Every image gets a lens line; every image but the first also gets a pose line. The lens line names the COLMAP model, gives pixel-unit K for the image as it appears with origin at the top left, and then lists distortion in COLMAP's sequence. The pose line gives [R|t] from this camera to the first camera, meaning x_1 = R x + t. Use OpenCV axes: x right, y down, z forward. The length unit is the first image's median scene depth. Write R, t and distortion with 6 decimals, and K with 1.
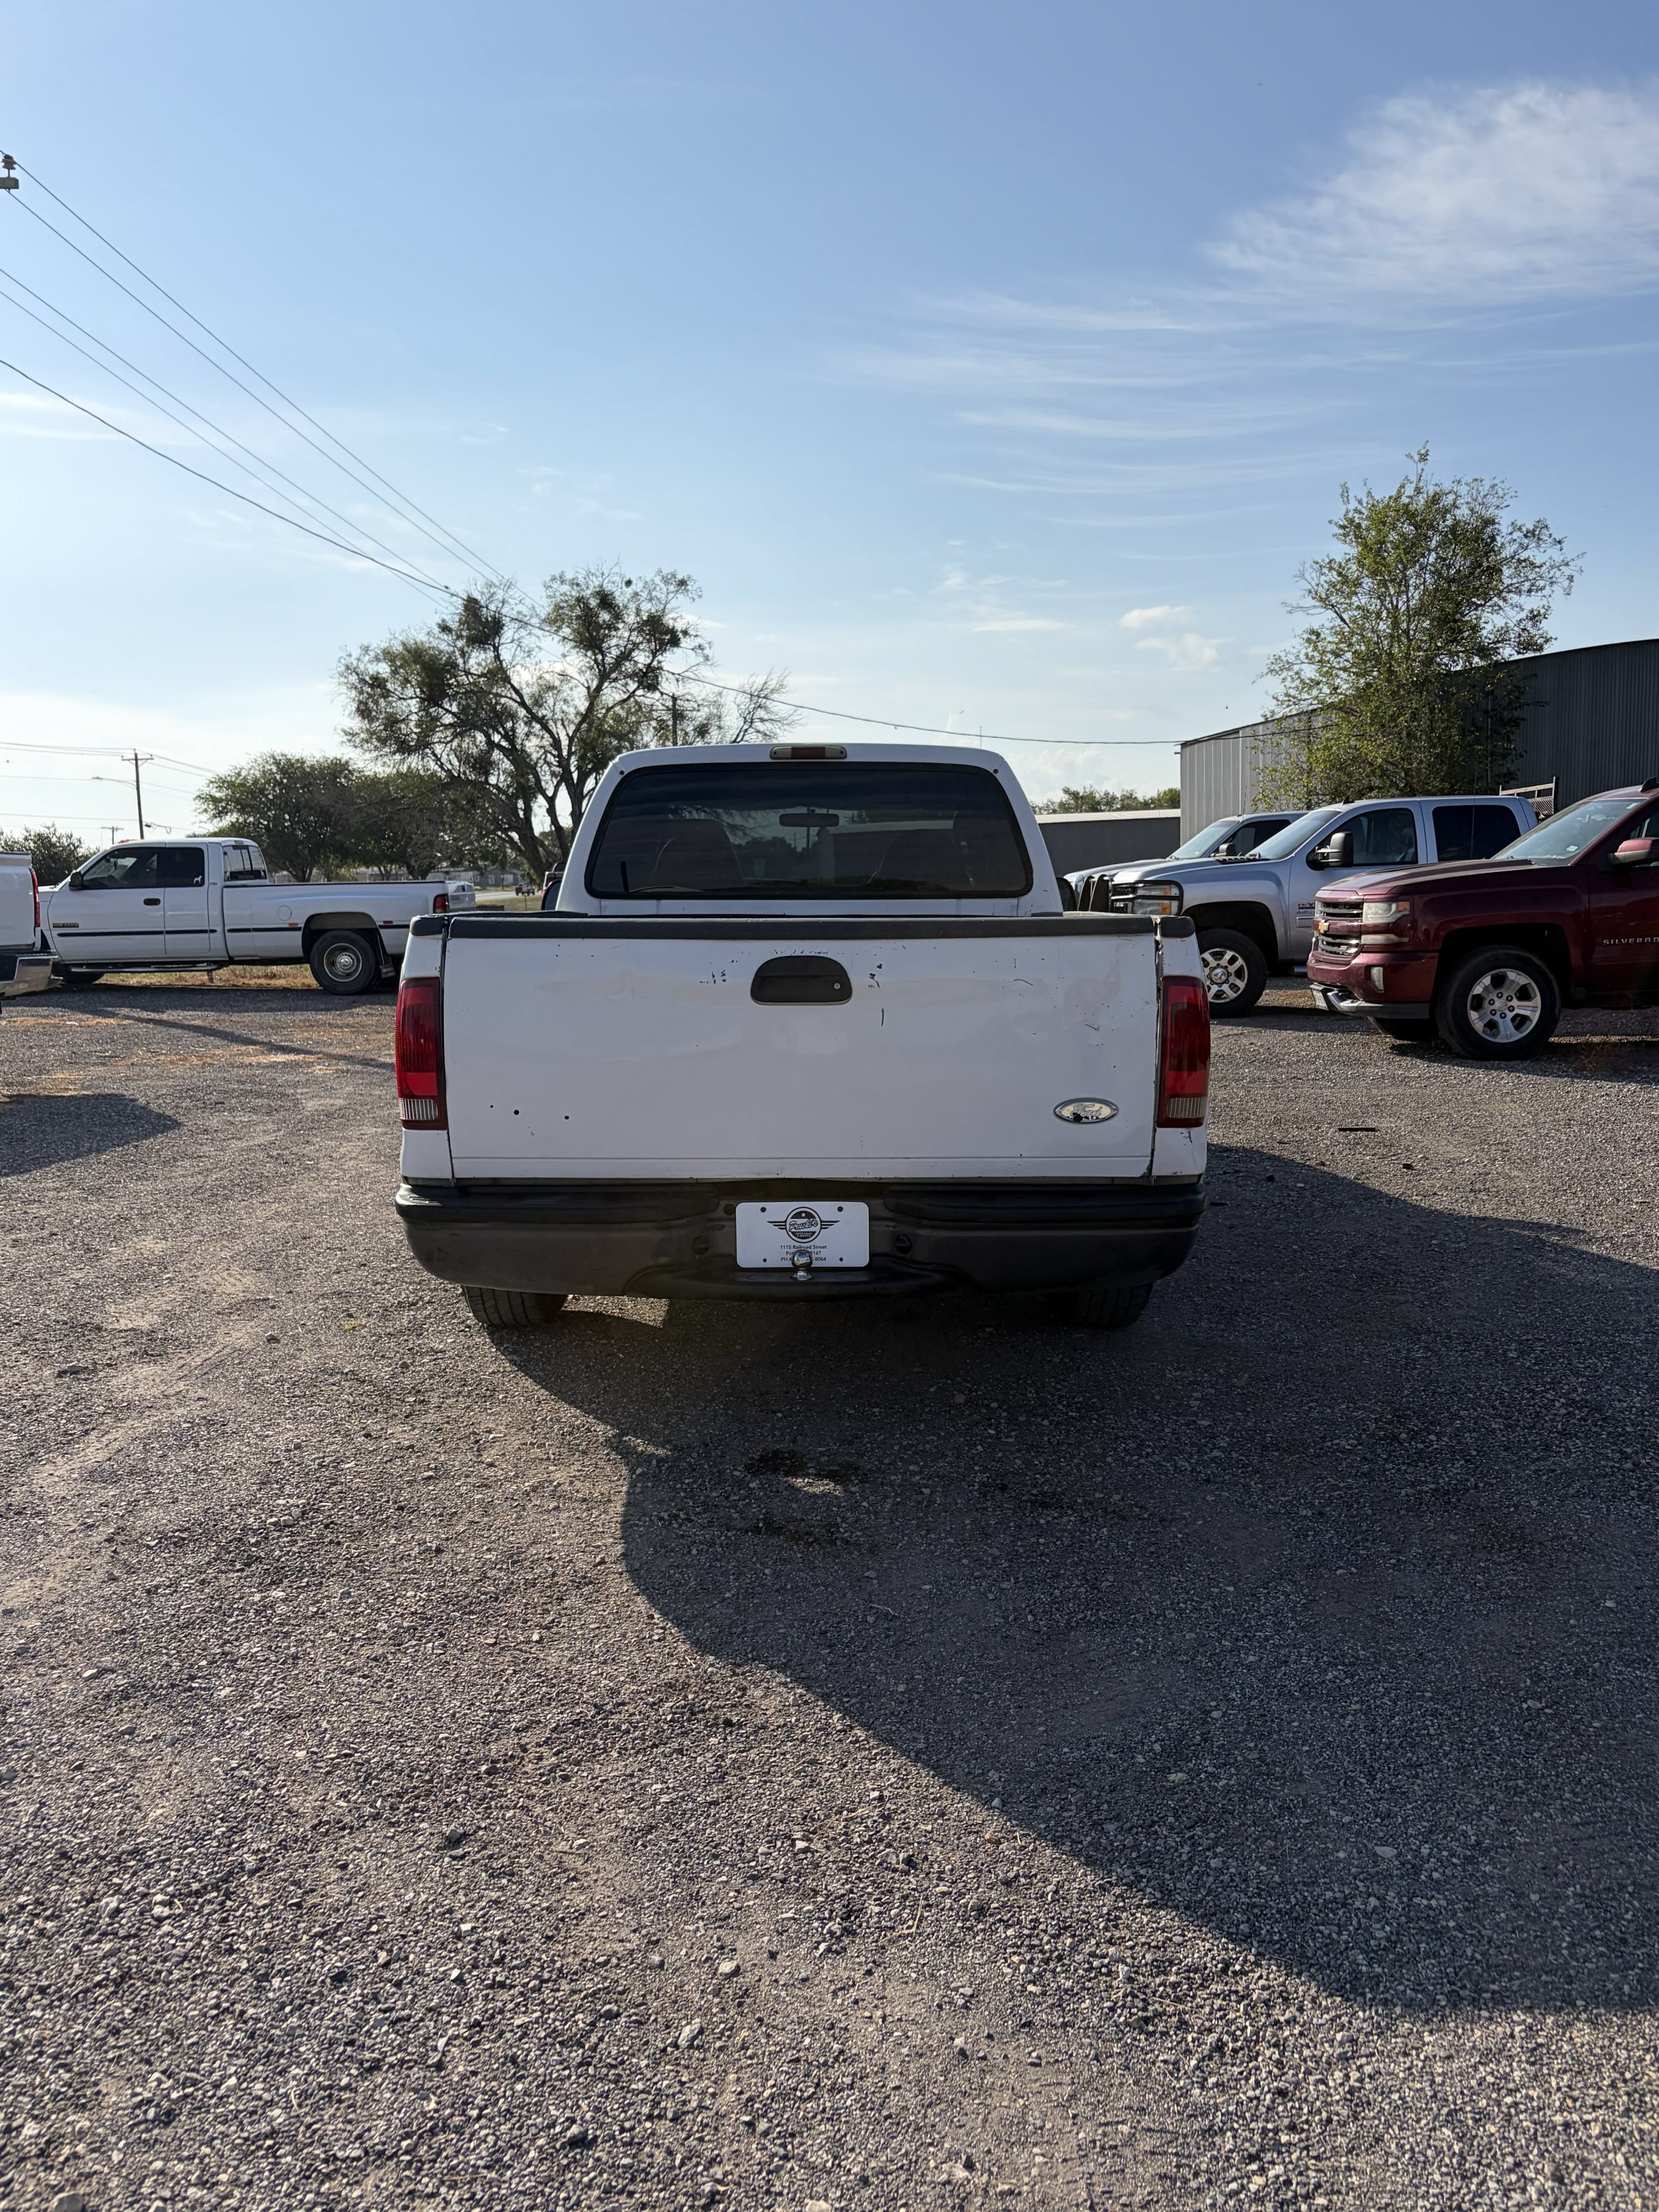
lens RADIAL K [[1799.6, 0, 829.5], [0, 1799.6, 1106.0], [0, 0, 1]] dist [0.007855, 0.009762]
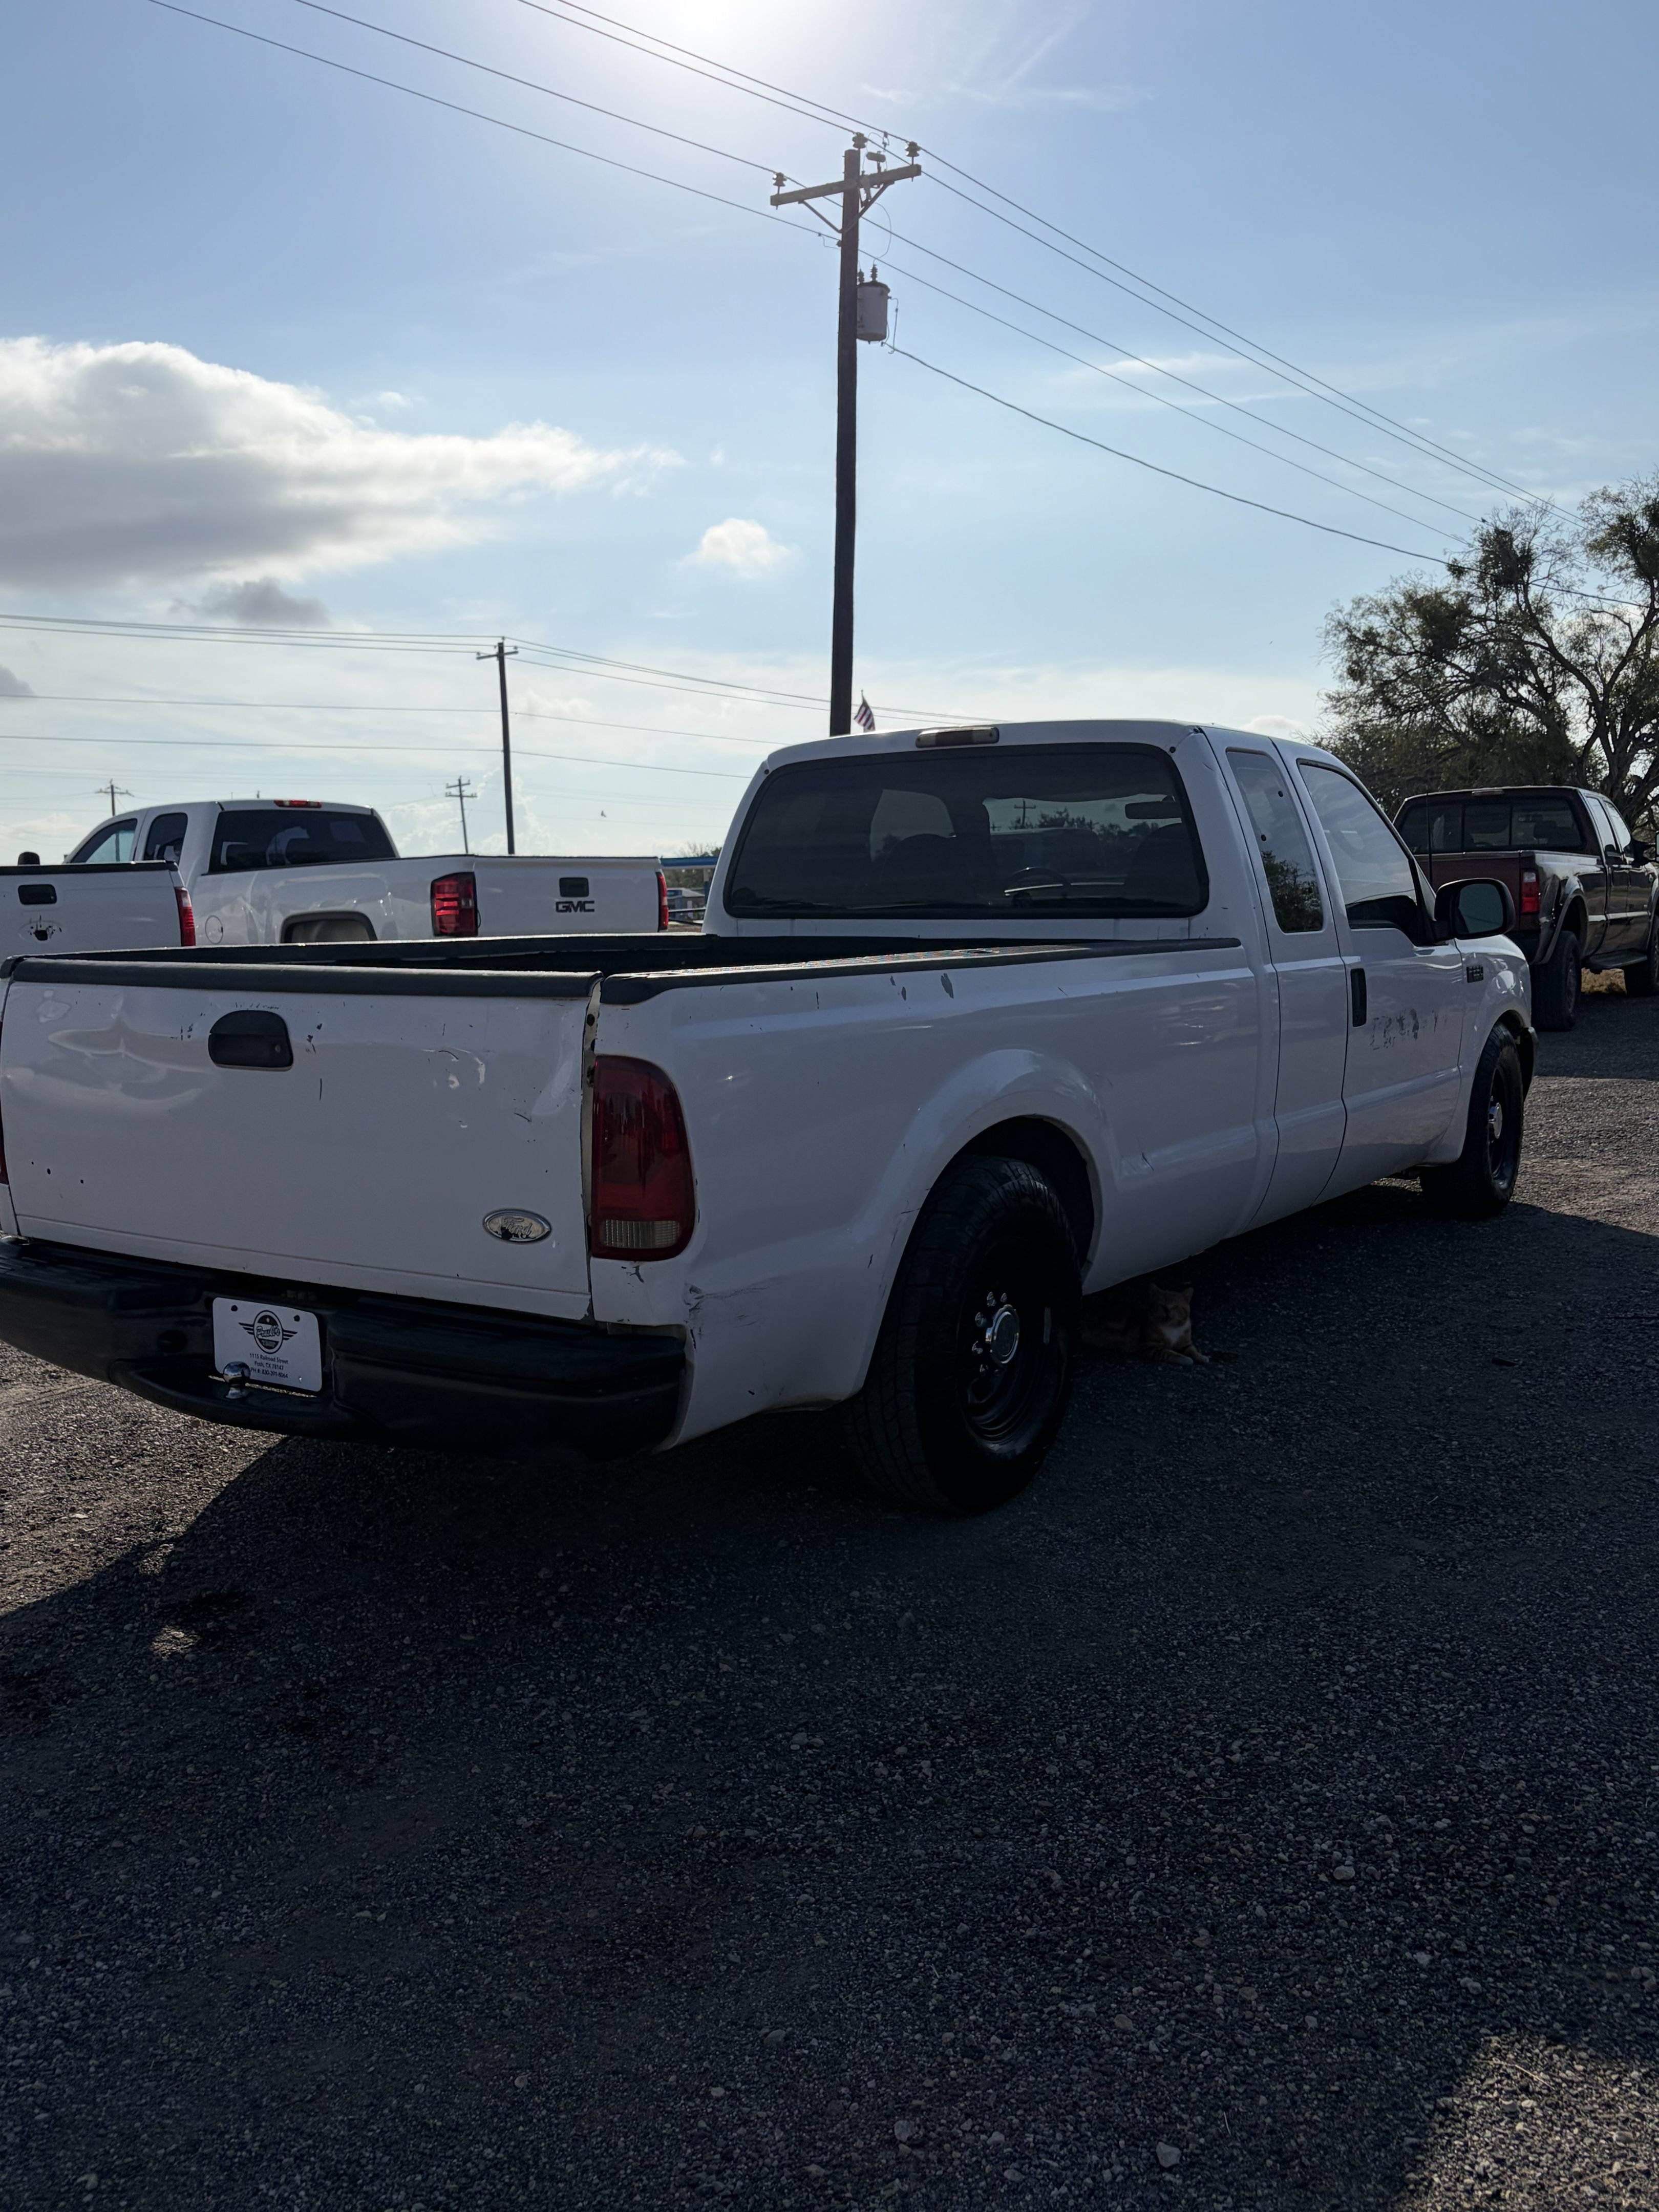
lens RADIAL K [[1986.5, 0, 816.3], [0, 1986.5, 1102.2], [0, 0, 1]] dist [-0.005210, 0.062237]
pose [[0.830455, 0.054929, -0.554370, 0.103859], [-0.055736, 0.998326, 0.015425, -0.010229], [0.554290, 0.018088, 0.832127, 0.054080]]
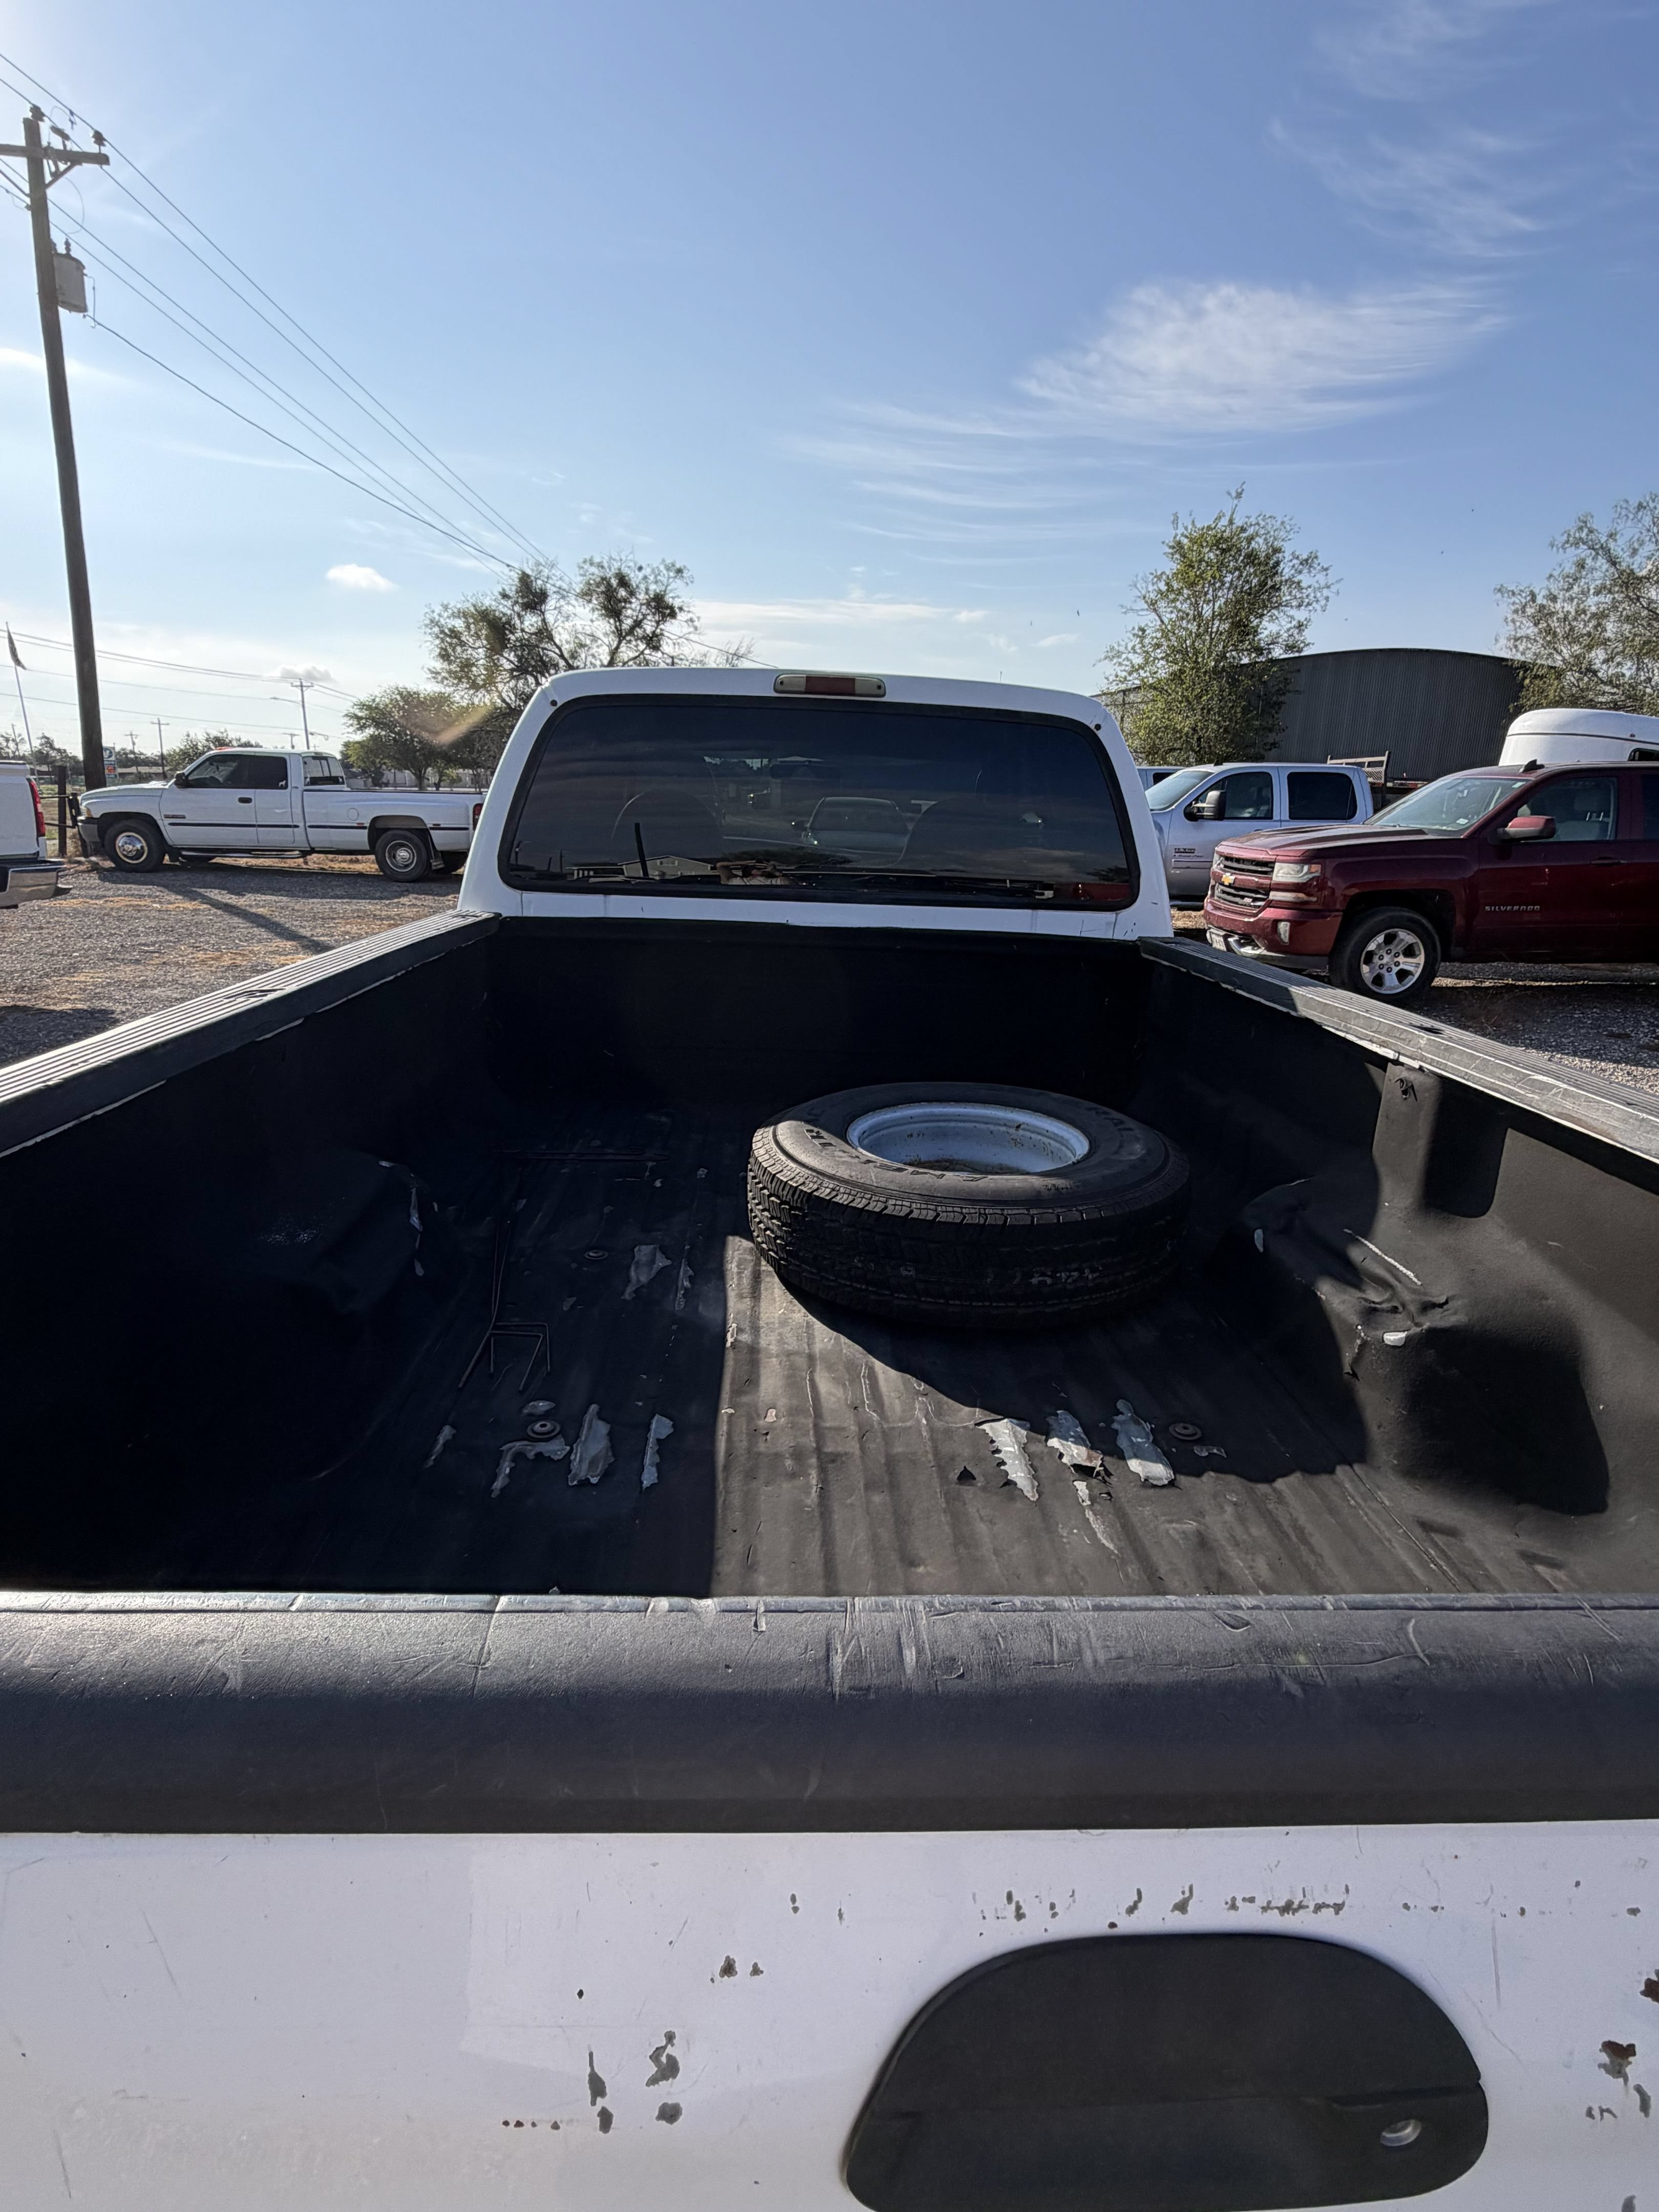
lens RADIAL K [[1105.1, 0, 833.2], [0, 1105.1, 1112.5], [0, 0, 1]] dist [-0.000060, -0.000031]
pose [[0.997706, 0.026810, 0.062166, -0.007812], [-0.036255, 0.987065, 0.156166, -0.024088], [-0.057175, -0.158062, 0.985773, 0.132642]]
